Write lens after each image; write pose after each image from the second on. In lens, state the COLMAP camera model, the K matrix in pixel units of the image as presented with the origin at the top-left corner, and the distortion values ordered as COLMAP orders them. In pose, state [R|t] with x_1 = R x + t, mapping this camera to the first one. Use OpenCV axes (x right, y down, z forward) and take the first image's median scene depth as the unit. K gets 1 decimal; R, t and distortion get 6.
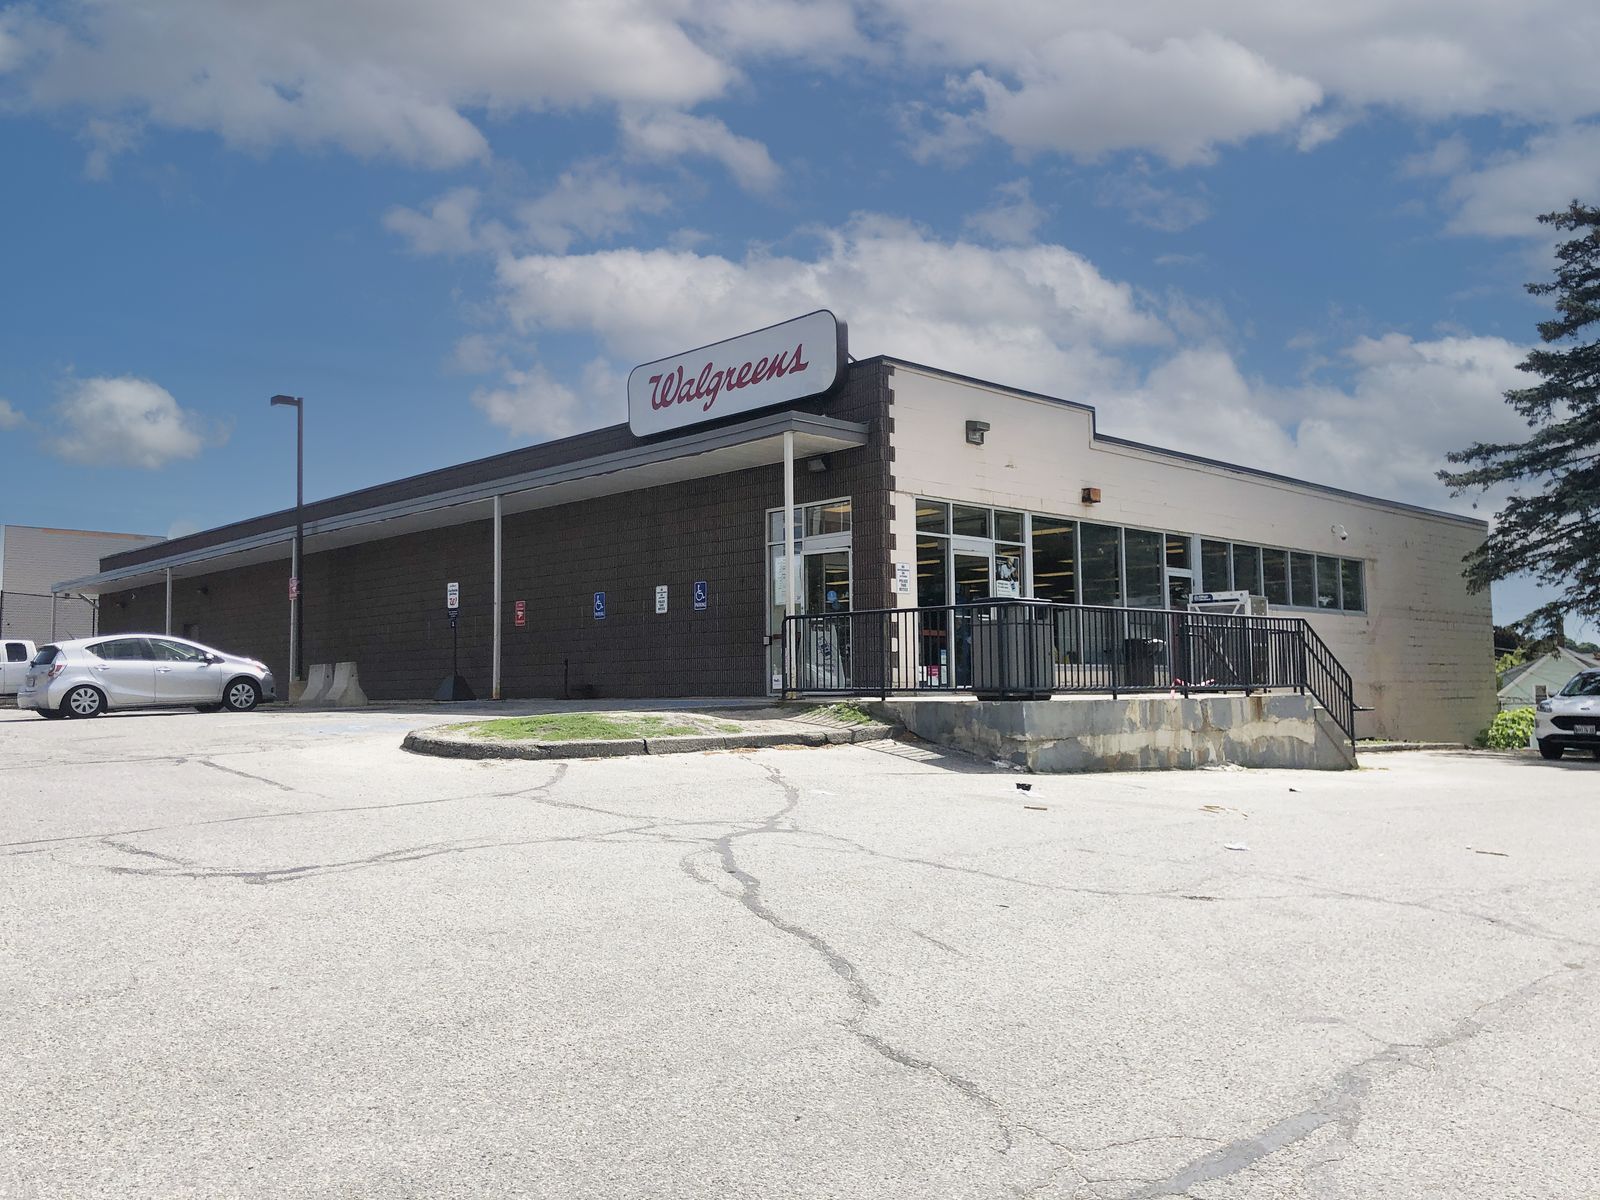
lens RADIAL K [[1382.1, 0, 781.1], [0, 1382.1, 603.6], [0, 0, 1]] dist [0.016932, -0.028598]
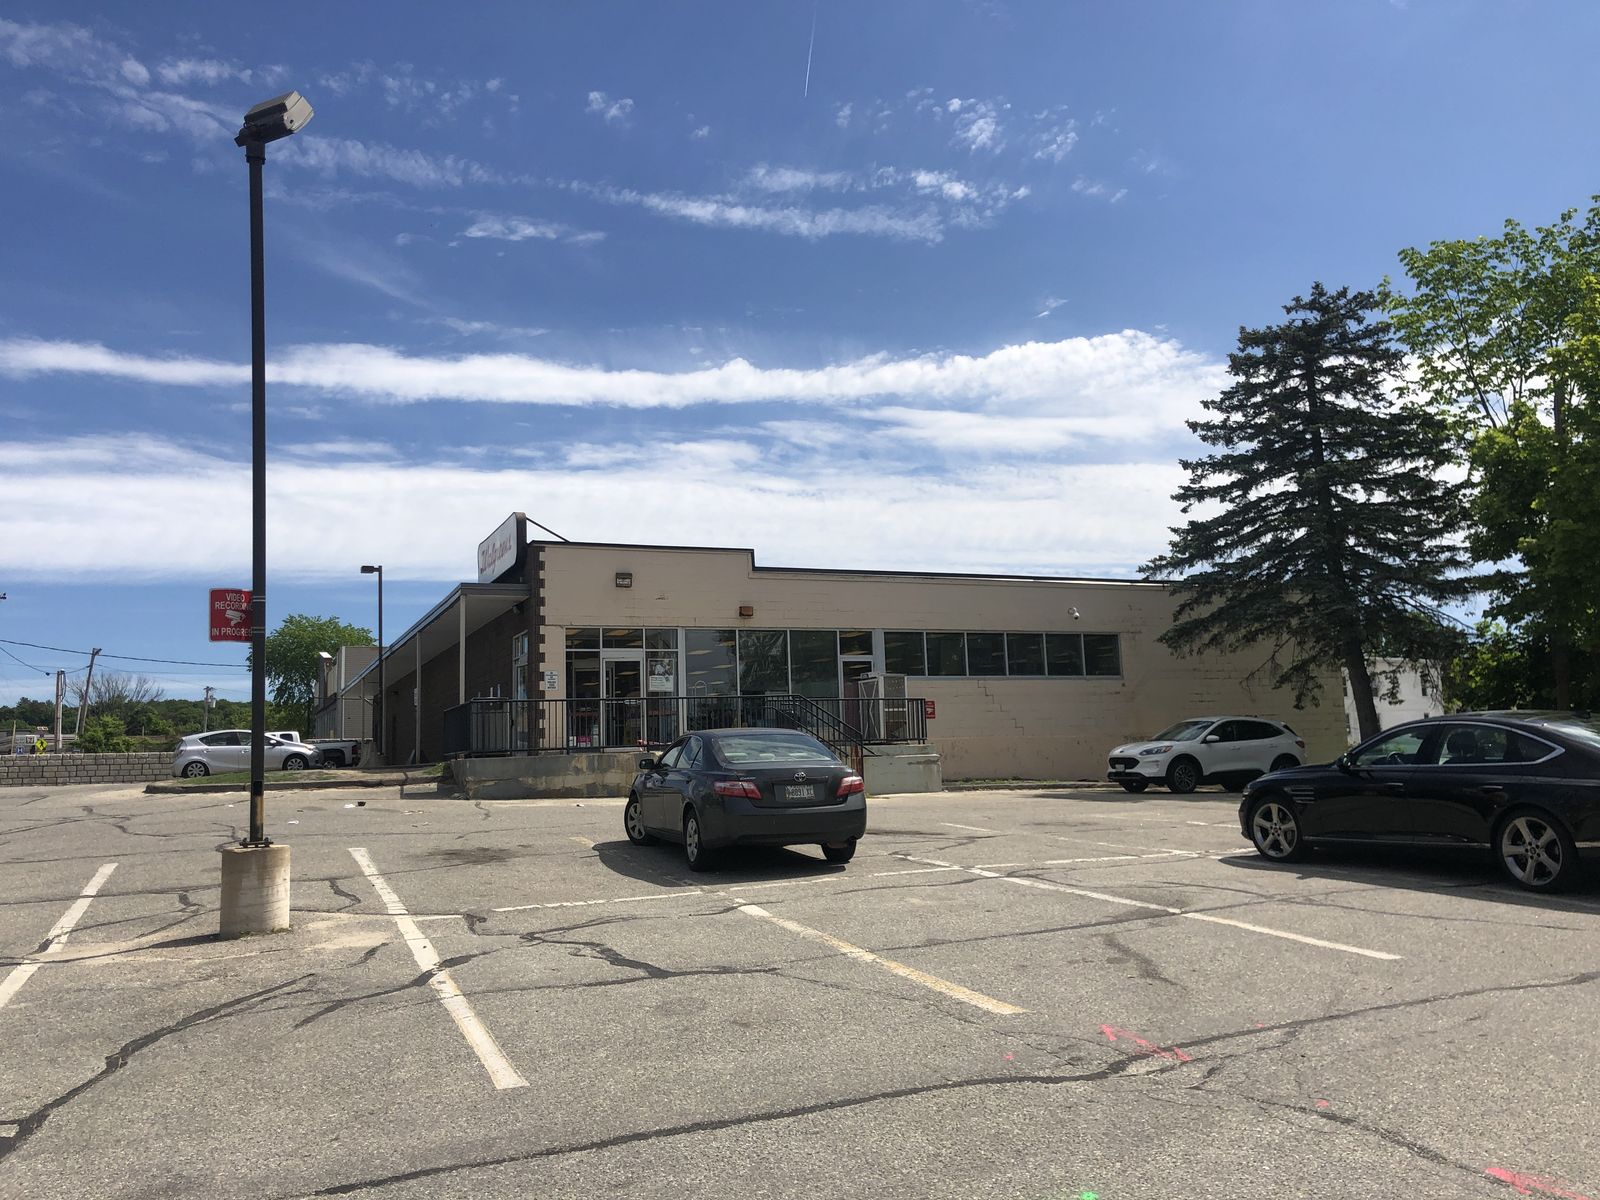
lens RADIAL K [[1382.1, 0, 805.8], [0, 1382.1, 603.6], [0, 0, 1]] dist [0.016932, -0.028598]
pose [[0.931717, -0.064780, -0.357360, 0.830464], [0.047642, 0.997262, -0.056564, -0.002373], [0.360046, 0.035677, 0.932252, -0.325301]]
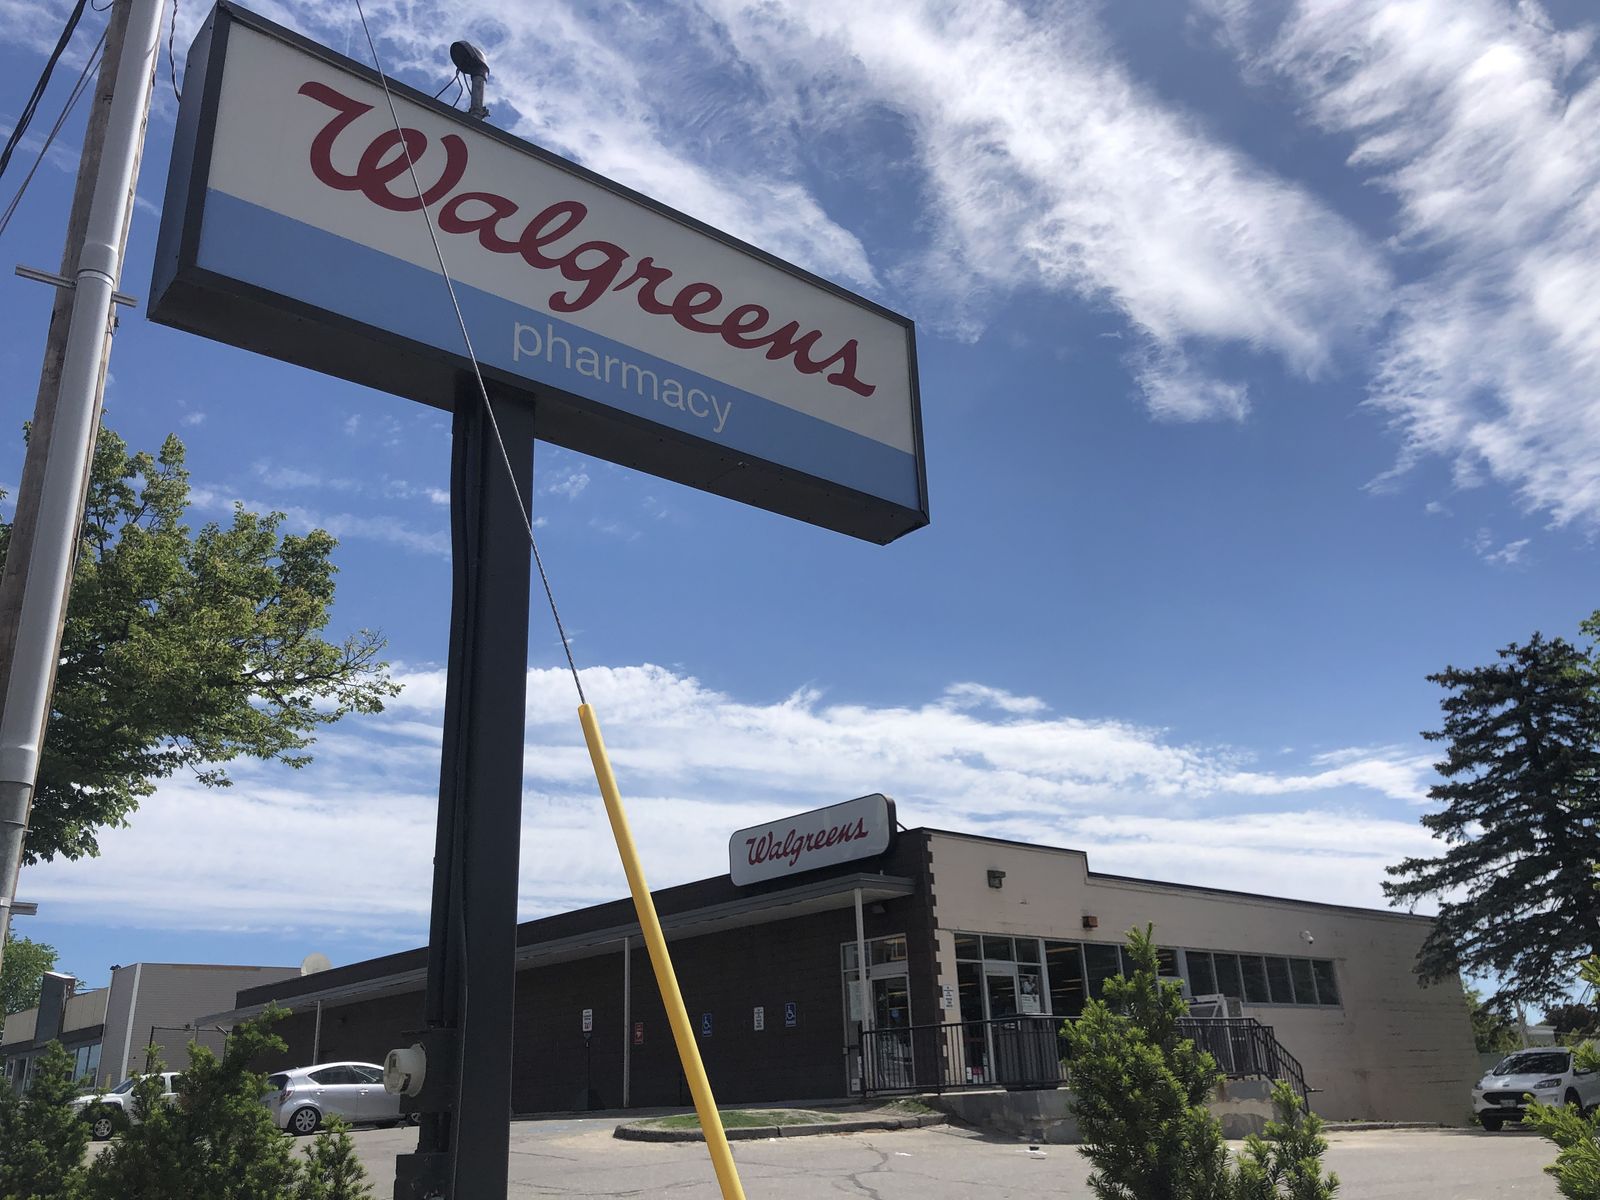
lens RADIAL K [[1382.1, 0, 802.0], [0, 1382.1, 544.2], [0, 0, 1]] dist [0.016932, -0.028598]
pose [[0.999257, -0.037966, -0.006589, -0.024245], [0.033949, 0.948306, -0.315536, -0.014230], [0.018228, 0.315078, 0.948891, -0.361246]]
